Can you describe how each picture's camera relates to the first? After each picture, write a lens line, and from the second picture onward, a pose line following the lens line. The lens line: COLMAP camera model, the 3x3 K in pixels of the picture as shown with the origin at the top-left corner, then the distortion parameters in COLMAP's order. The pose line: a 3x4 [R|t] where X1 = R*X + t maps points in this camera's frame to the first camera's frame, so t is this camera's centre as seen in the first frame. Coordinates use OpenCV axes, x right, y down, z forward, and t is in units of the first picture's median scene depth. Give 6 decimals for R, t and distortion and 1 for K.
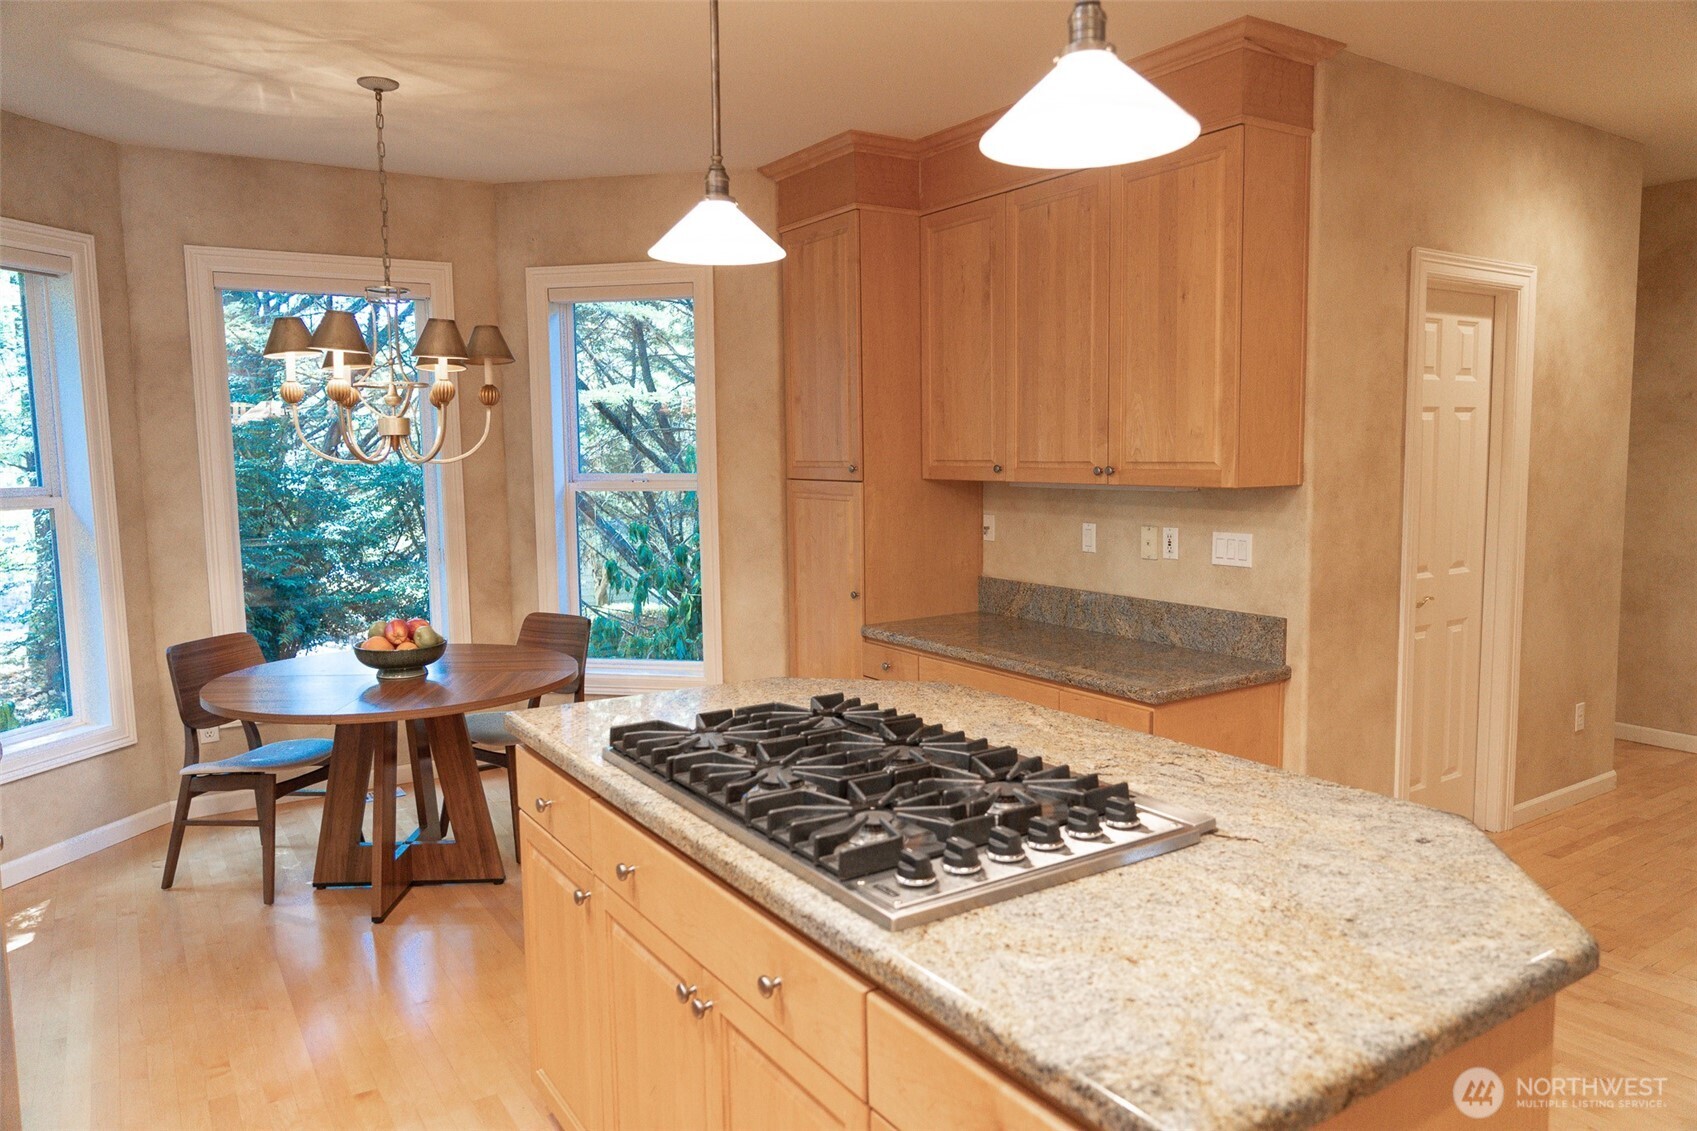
lens RADIAL K [[1158.9, 0, 852.3], [0, 1158.9, 565.3], [0, 0, 1]] dist [-0.008380, -0.000584]
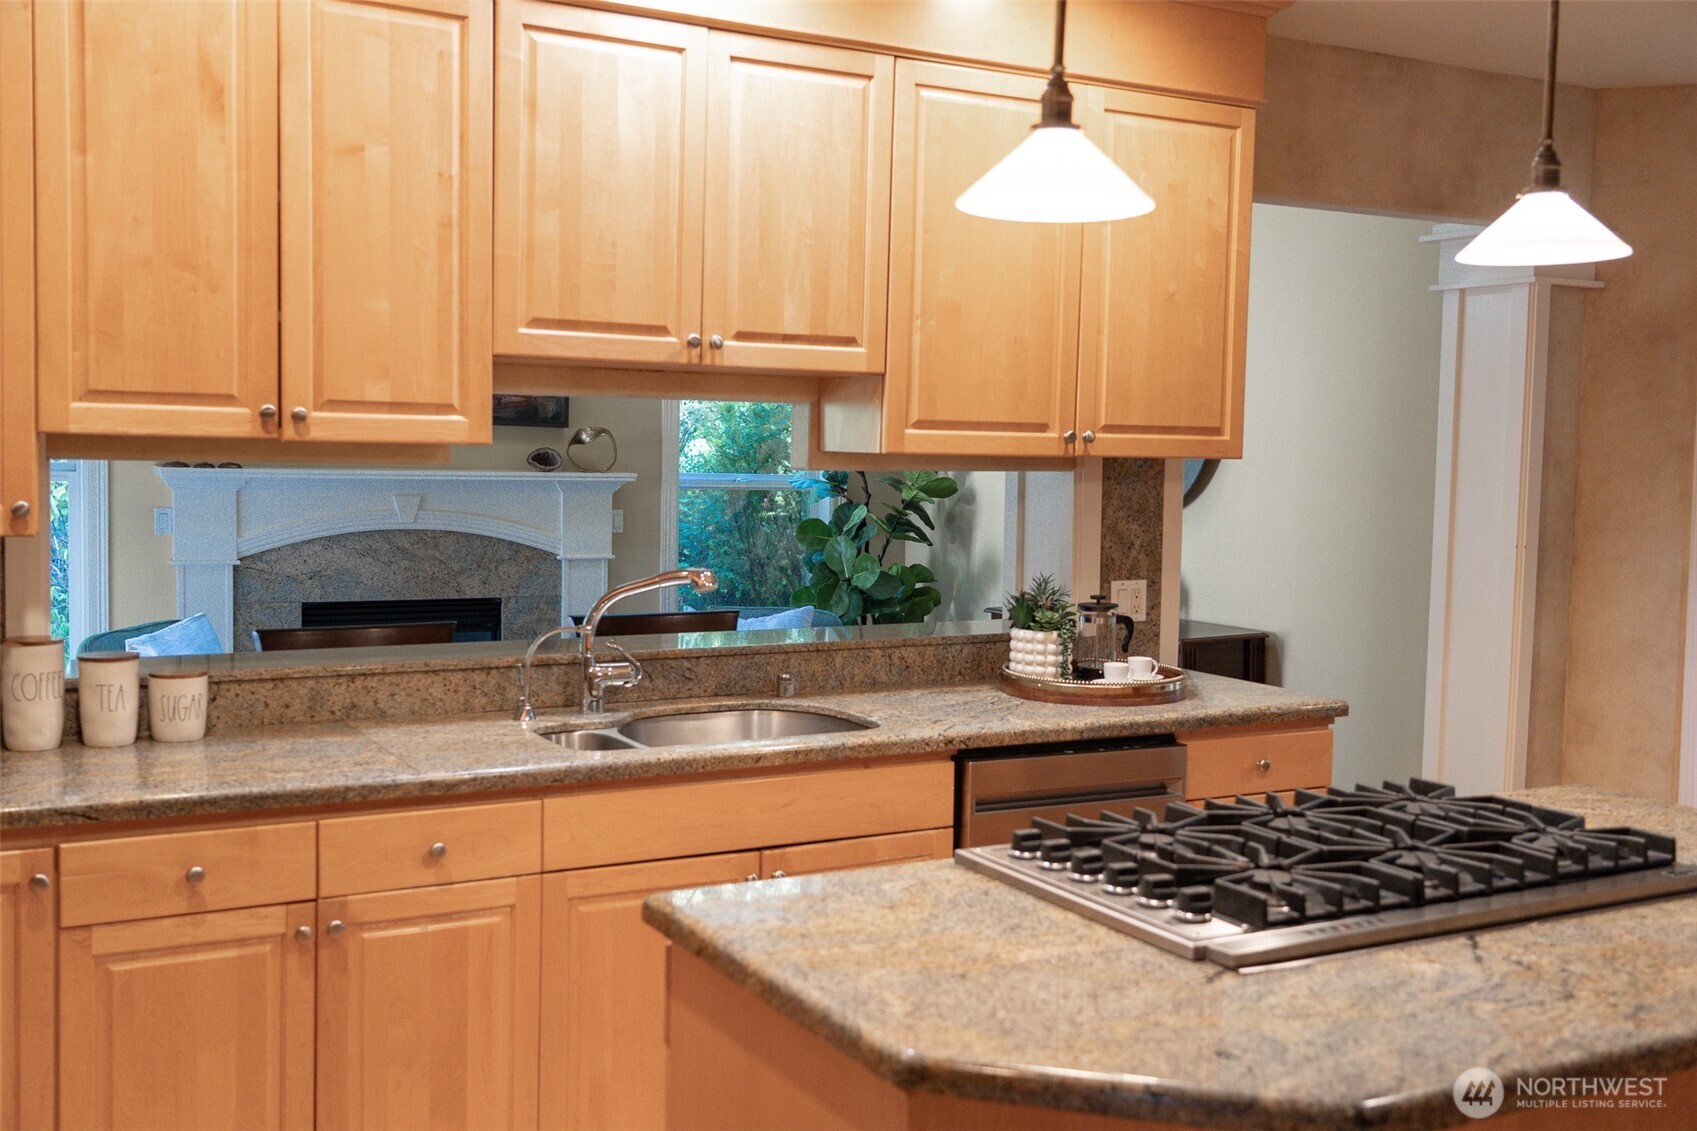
lens RADIAL K [[1696.9, 0, 849.5], [0, 1696.9, 565.3], [0, 0, 1]] dist [-0.004423, 0.000000]
pose [[-0.083329, 0.081582, -0.993177, 1.572790], [-0.116902, 0.988962, 0.091044, -0.134693], [0.989641, 0.123691, -0.072872, 0.828335]]
